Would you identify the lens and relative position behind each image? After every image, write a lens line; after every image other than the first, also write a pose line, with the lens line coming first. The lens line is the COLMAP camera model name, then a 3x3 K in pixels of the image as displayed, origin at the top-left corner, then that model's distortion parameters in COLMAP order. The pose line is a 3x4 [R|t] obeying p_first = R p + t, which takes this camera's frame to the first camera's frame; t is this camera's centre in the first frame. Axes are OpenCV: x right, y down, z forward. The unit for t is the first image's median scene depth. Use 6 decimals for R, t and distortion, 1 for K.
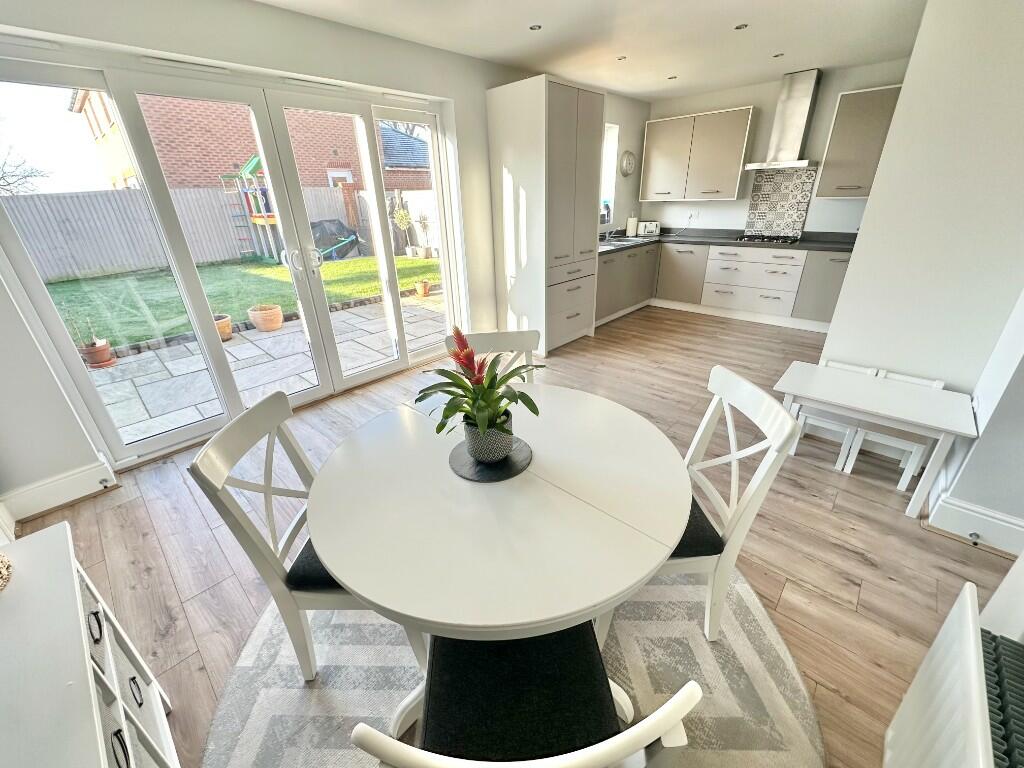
lens RADIAL K [[407.3, 0, 513.8], [0, 407.3, 382.9], [0, 0, 1]] dist [-0.002483, -0.000025]
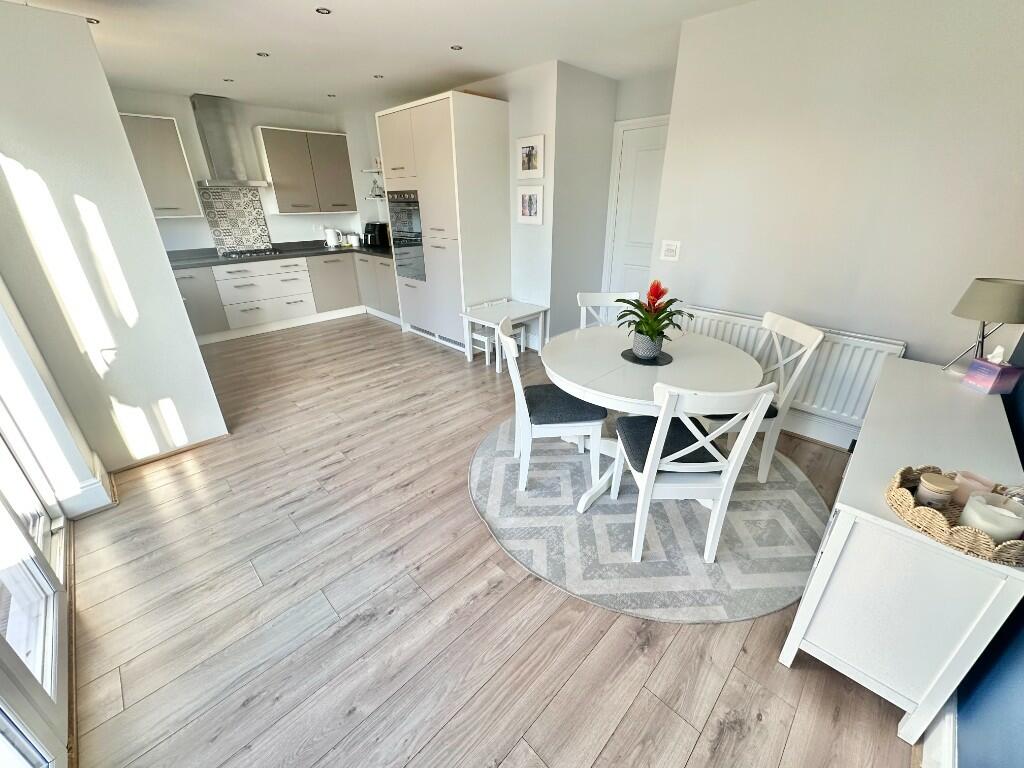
lens RADIAL K [[407.3, 0, 511.9], [0, 407.3, 382.2], [0, 0, 1]] dist [-0.002483, -0.000025]
pose [[0.035947, -0.383473, 0.922852, -0.512105], [0.424318, 0.841933, 0.333320, -0.162225], [-0.904800, 0.379601, 0.192979, 0.371476]]
